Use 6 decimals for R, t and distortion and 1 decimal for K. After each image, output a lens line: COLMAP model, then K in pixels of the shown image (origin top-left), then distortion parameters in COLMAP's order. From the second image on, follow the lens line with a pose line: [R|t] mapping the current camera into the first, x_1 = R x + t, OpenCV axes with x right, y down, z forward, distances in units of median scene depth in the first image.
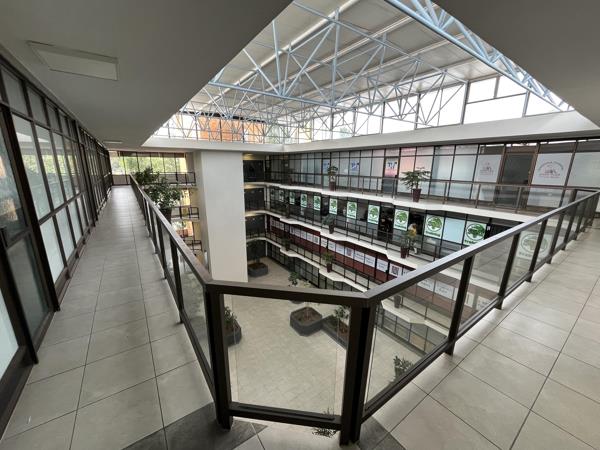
lens RADIAL K [[240.4, 0, 295.7], [0, 240.4, 224.1], [0, 0, 1]] dist [-0.000819, -0.000247]
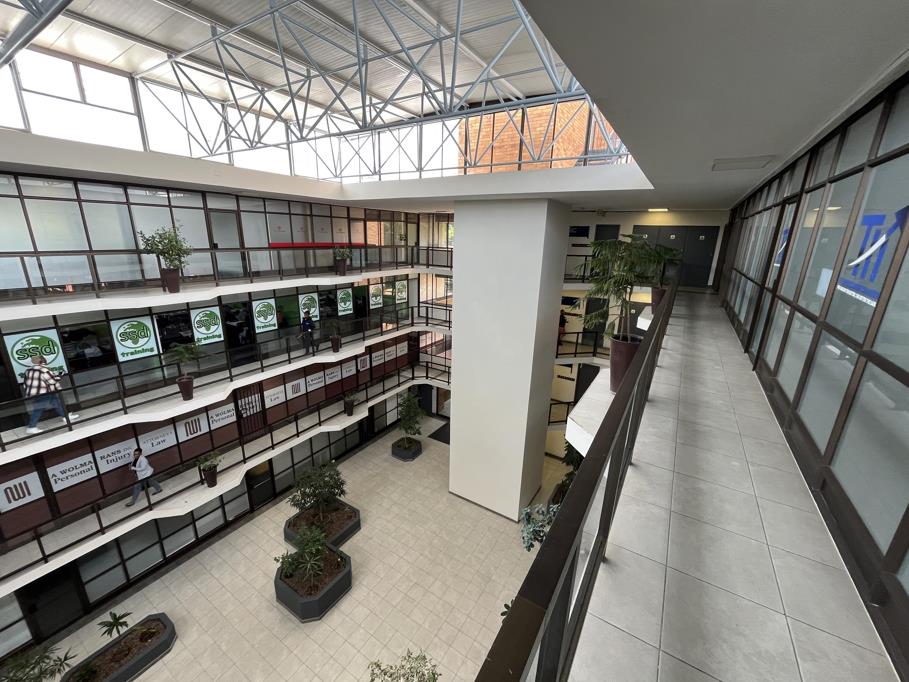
lens RADIAL K [[364.2, 0, 456.1], [0, 364.2, 340.3], [0, 0, 1]] dist [-0.000819, -0.000247]
pose [[-0.398981, -0.268085, 0.876895, -0.903934], [0.188793, 0.911802, 0.364657, -0.312986], [-0.897313, 0.311043, -0.313179, 1.291385]]
